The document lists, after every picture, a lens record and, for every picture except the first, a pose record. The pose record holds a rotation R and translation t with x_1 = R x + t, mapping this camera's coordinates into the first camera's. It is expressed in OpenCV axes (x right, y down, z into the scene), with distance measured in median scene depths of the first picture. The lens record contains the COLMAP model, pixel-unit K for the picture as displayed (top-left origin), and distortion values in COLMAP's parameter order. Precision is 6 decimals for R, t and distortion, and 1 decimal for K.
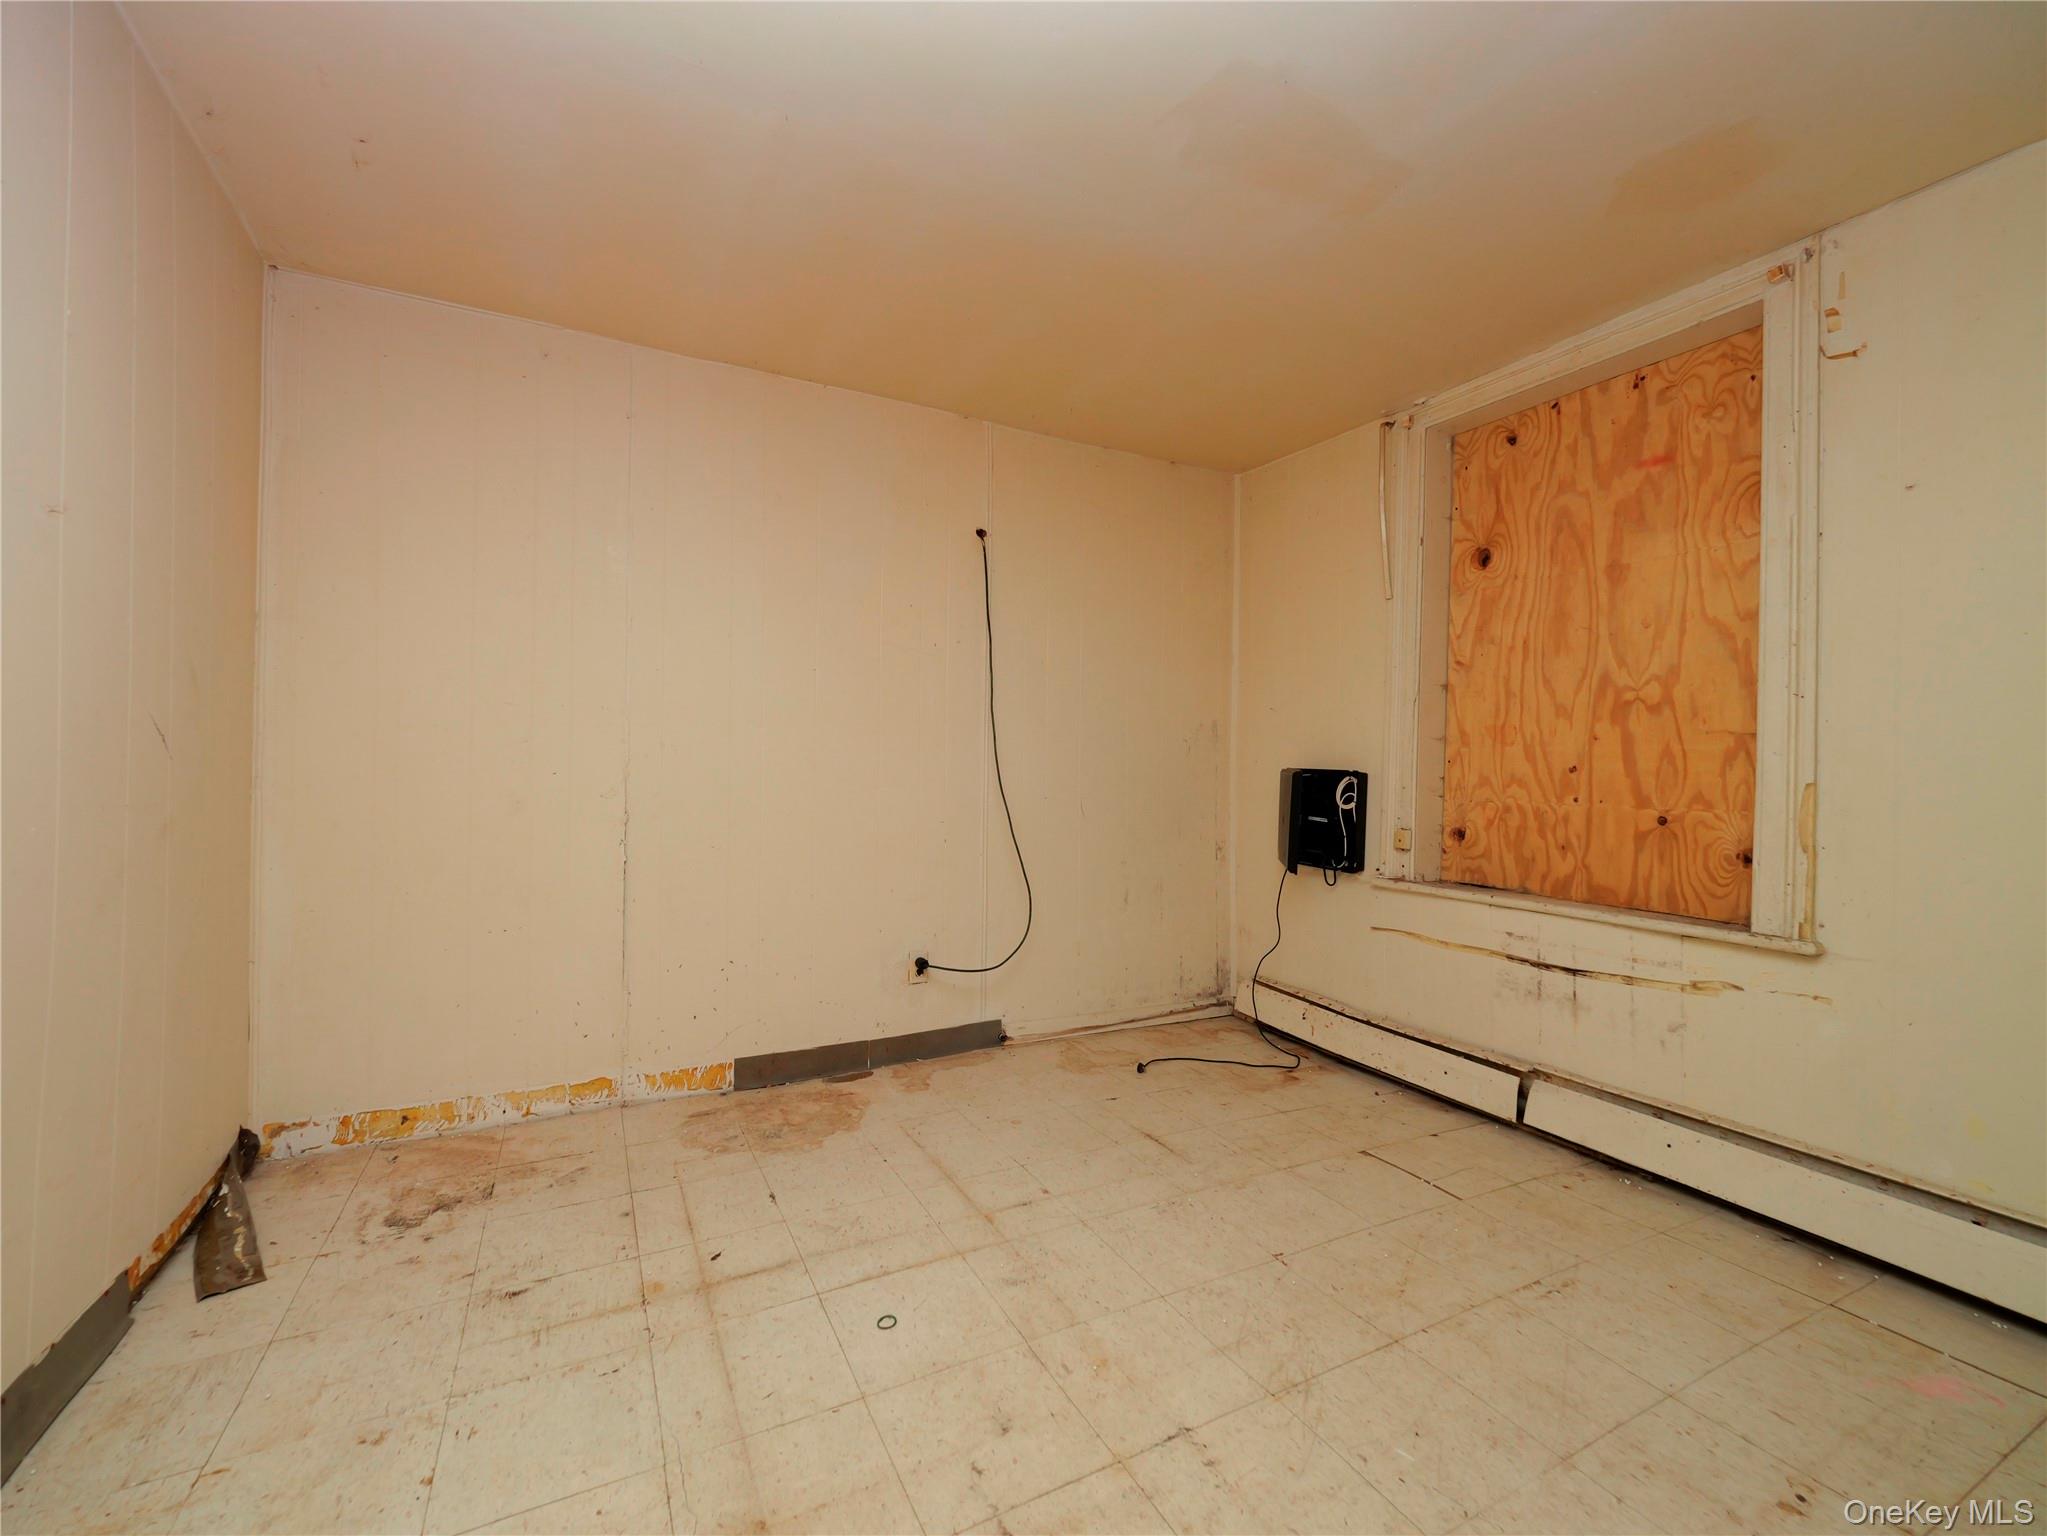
lens RADIAL K [[852.5, 0, 1023.5], [0, 852.5, 768.0], [0, 0, 1]] dist [-0.005499, 0.001152]
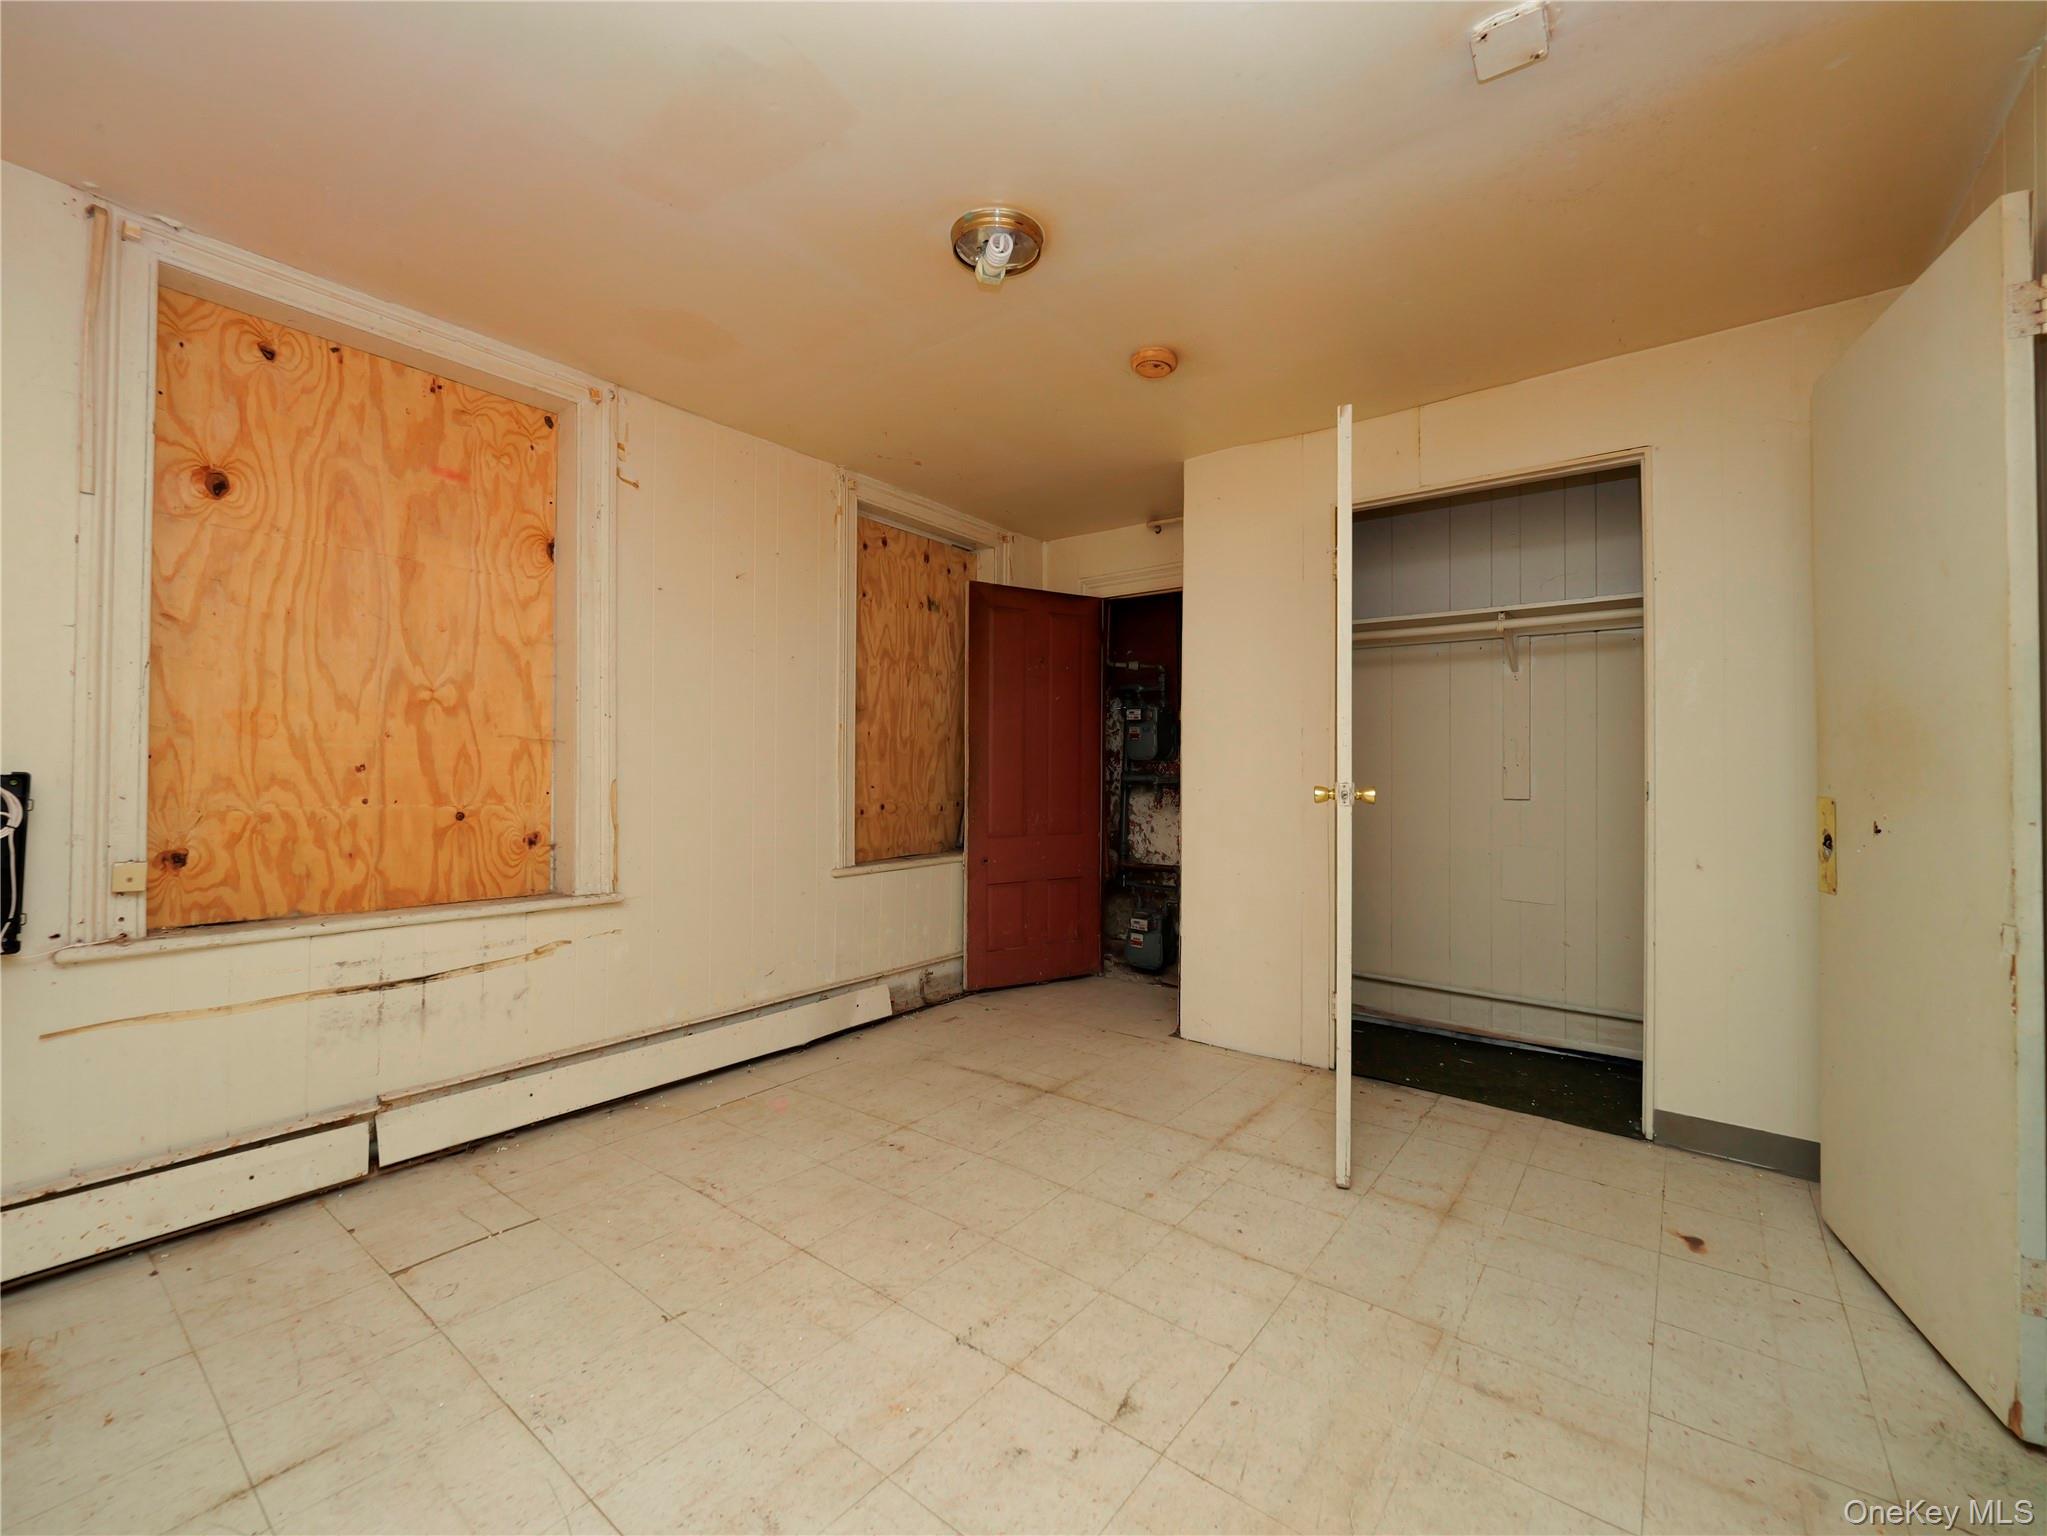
lens RADIAL K [[853.6, 0, 1030.4], [0, 853.6, 763.5], [0, 0, 1]] dist [-0.010208, 0.000100]
pose [[-0.414835, -0.012169, 0.909815, -0.485332], [-0.017590, 0.999831, 0.005353, -0.021129], [-0.909727, -0.013783, -0.414979, 0.740136]]
